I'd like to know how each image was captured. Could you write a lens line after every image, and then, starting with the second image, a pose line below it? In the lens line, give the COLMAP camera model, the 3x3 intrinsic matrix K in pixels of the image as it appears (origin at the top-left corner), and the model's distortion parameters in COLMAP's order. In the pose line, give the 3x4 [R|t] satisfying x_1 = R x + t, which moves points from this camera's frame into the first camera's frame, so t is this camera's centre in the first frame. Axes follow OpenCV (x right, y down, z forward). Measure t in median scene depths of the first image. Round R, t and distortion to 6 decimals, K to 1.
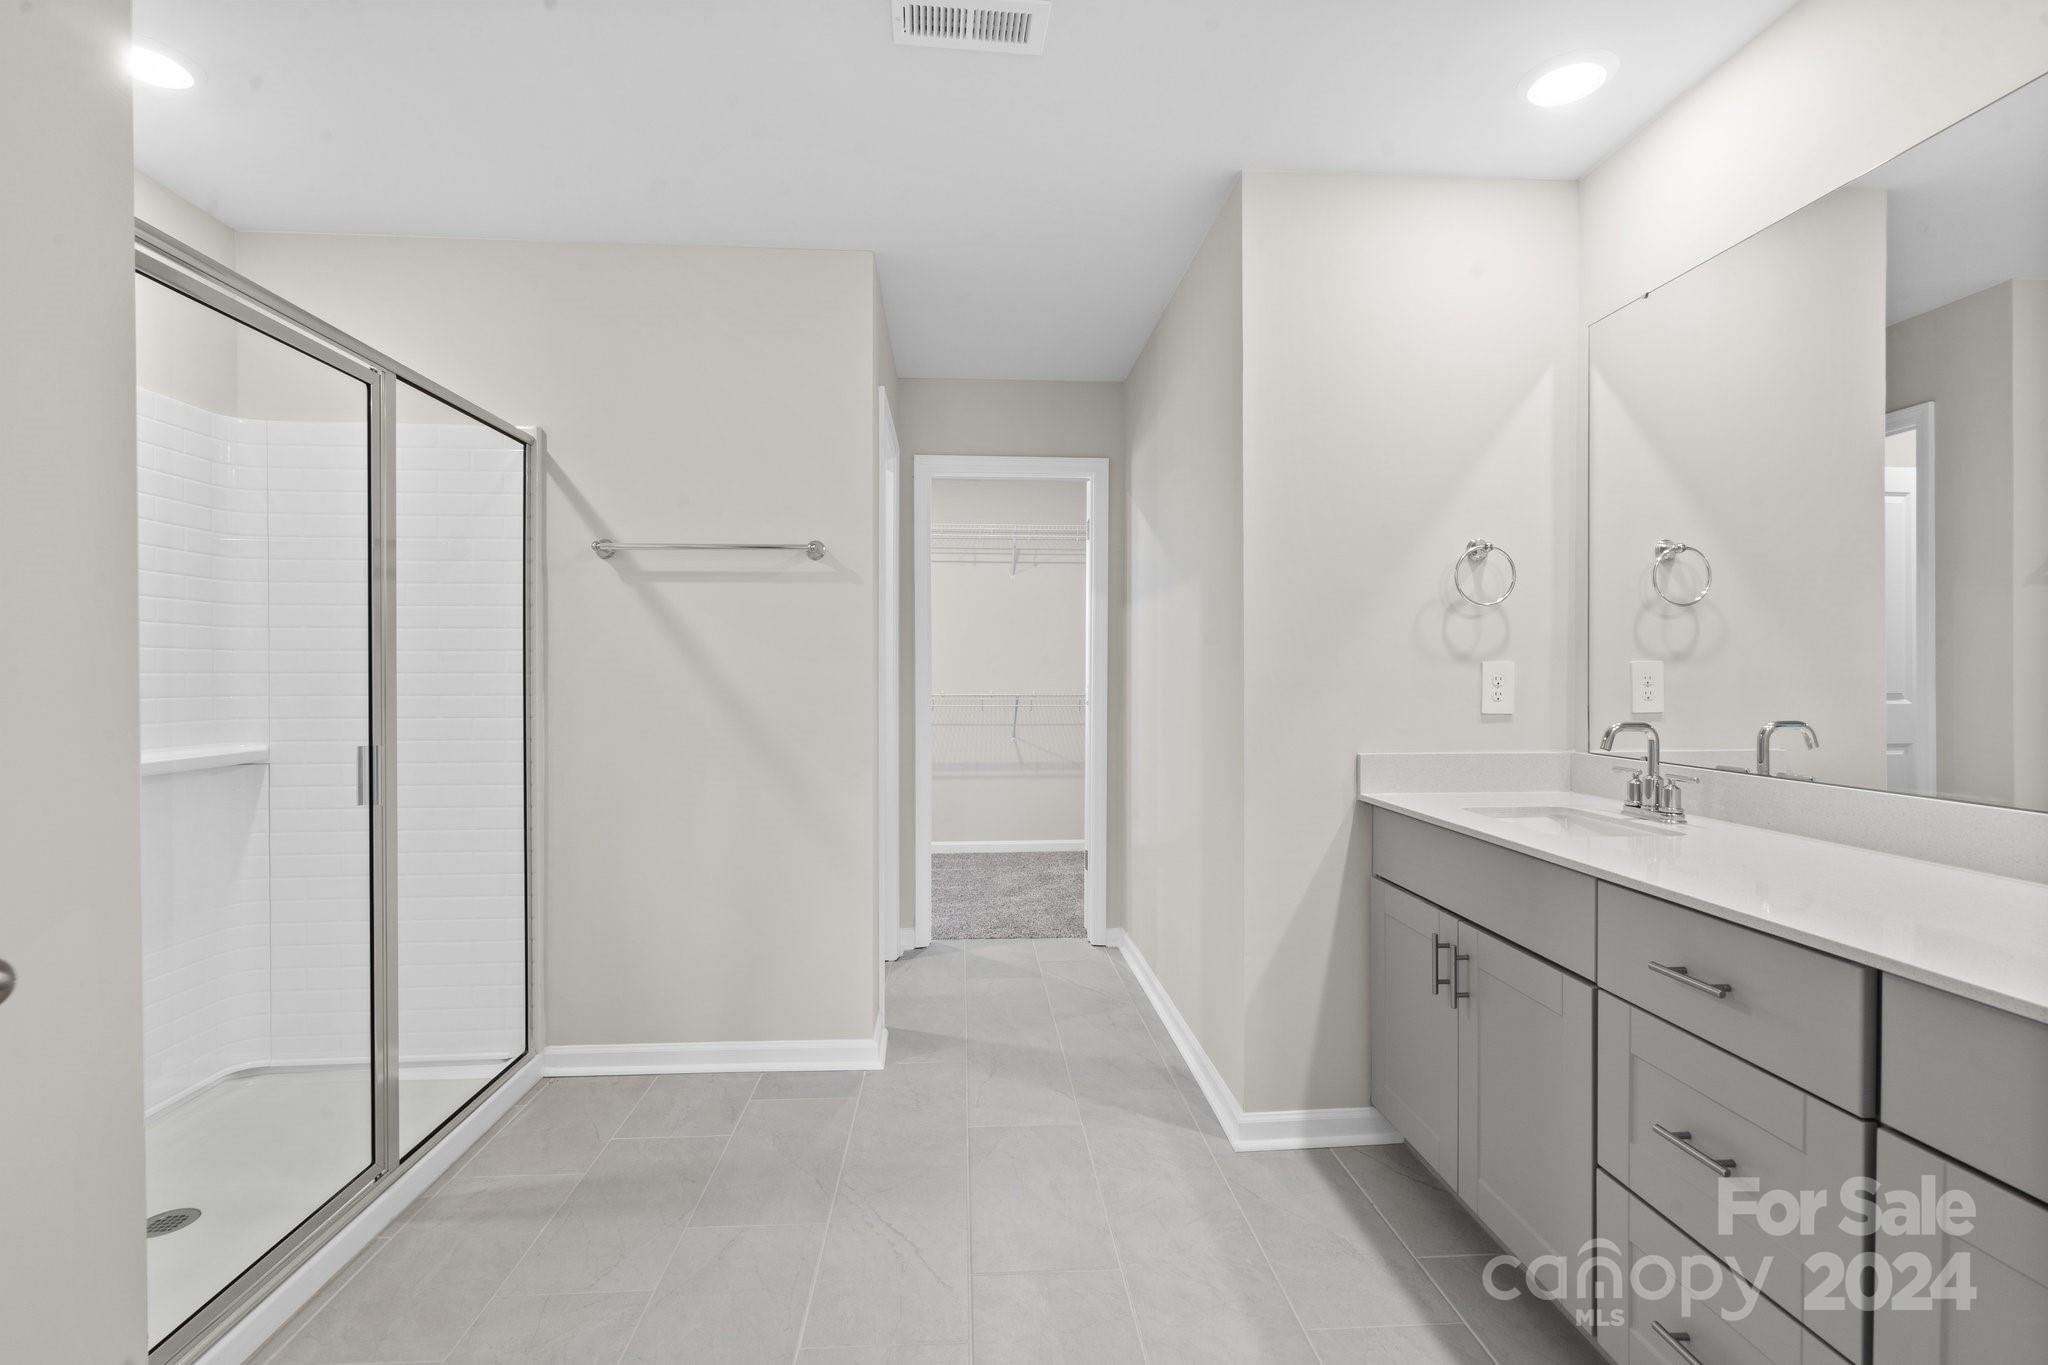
lens RADIAL K [[953.4, 0, 1015.6], [0, 953.4, 705.0], [0, 0, 1]] dist [-0.000422, 0.000397]
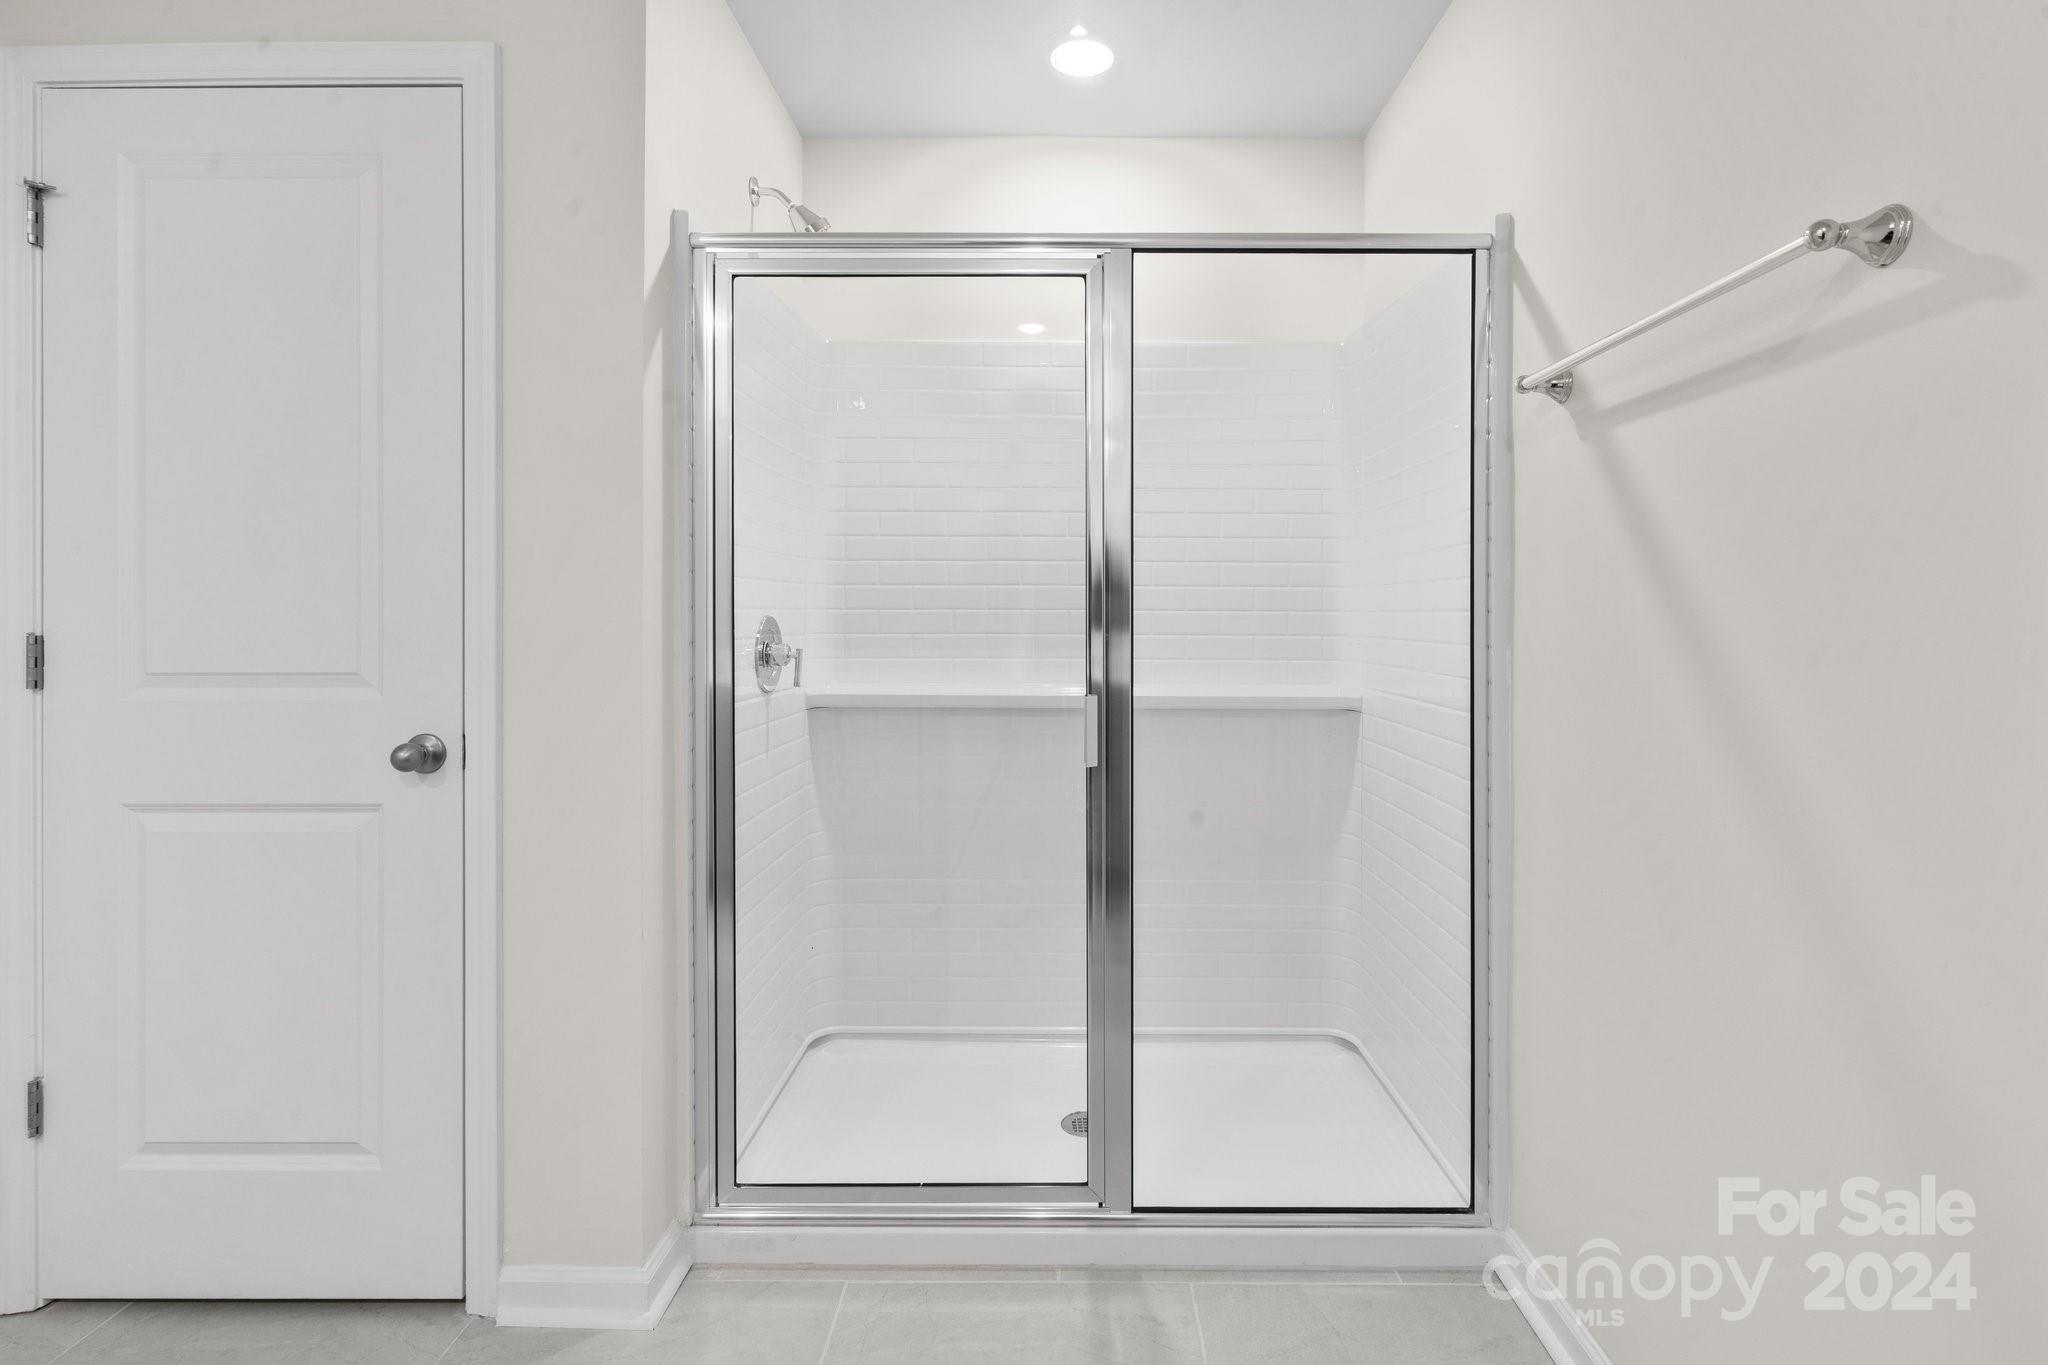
lens RADIAL K [[963.3, 0, 1028.3], [0, 963.3, 613.7], [0, 0, 1]] dist [-0.001791, -0.000104]
pose [[-0.058399, -0.001318, -0.998292, 0.143827], [-0.034371, 0.999409, 0.000691, -0.021850], [0.997701, 0.034353, -0.058410, 0.742565]]
